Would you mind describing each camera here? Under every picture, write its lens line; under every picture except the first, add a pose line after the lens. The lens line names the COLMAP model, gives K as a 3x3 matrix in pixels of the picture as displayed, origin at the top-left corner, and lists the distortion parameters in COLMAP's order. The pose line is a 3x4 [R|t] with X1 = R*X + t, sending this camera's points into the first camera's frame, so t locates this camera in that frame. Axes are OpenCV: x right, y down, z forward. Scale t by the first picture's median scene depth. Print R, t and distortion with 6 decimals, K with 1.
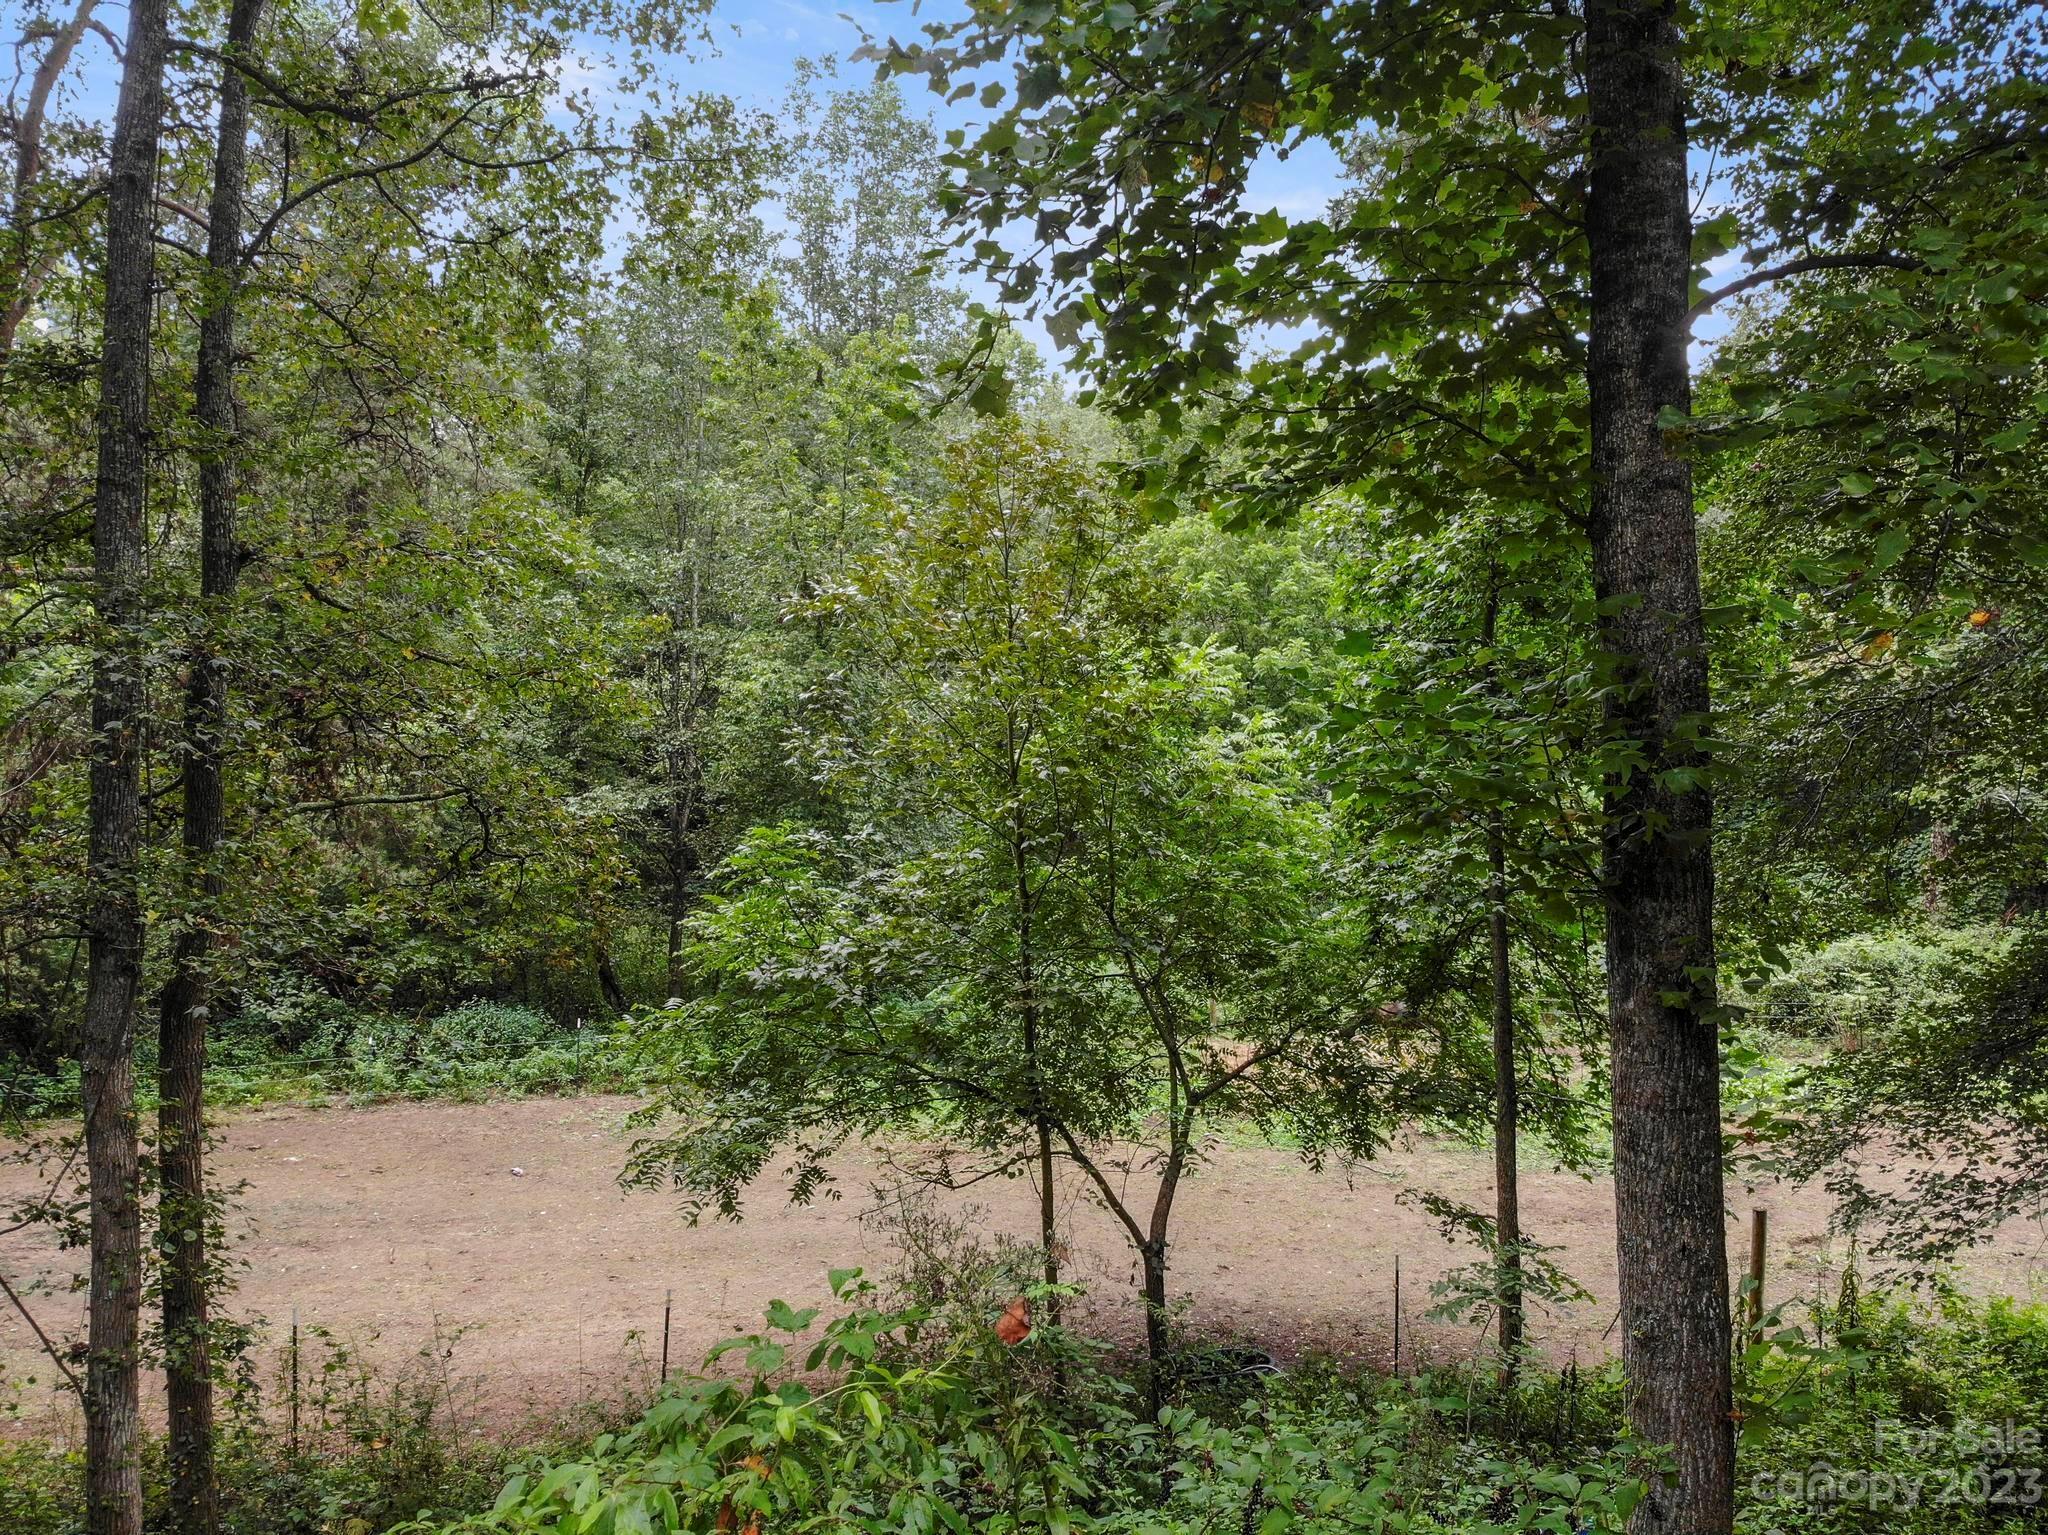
lens RADIAL K [[1478.5, 0, 1022.1], [0, 1478.5, 748.9], [0, 0, 1]] dist [0.168685, -0.347503]
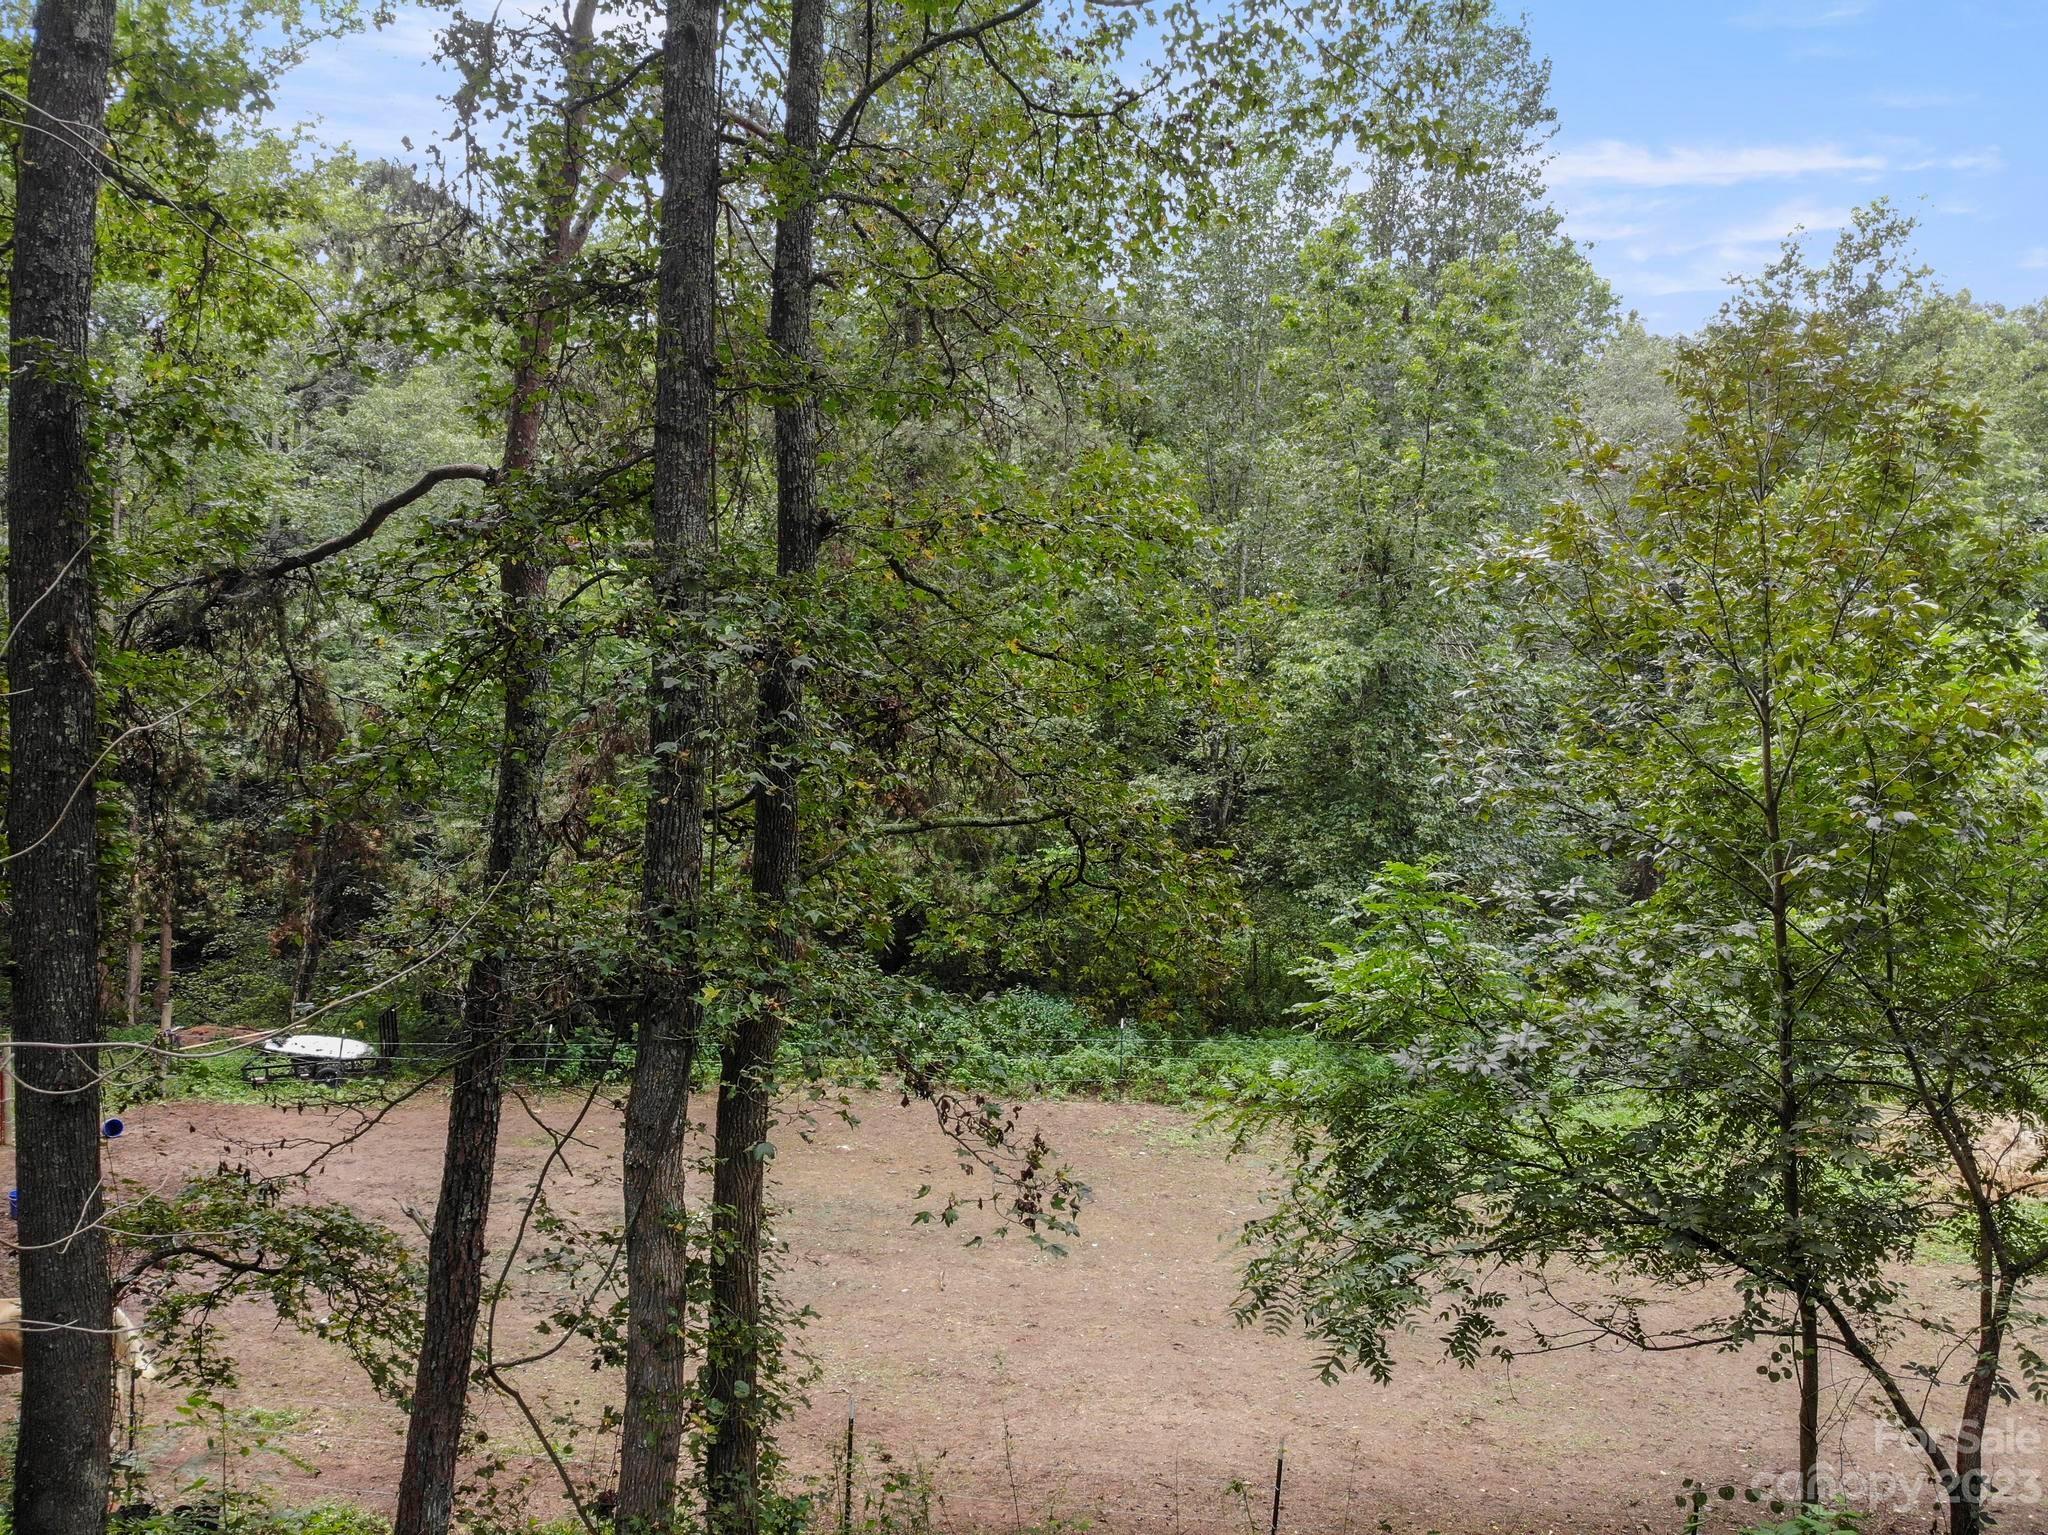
lens RADIAL K [[1491.0, 0, 1024.0], [0, 1491.0, 767.5], [0, 0, 1]] dist [0.084652, -0.210015]
pose [[0.944874, 0.028027, -0.326233, -0.114040], [-0.018677, 0.999321, 0.031760, -0.019125], [0.326902, -0.023916, 0.944756, 0.207768]]
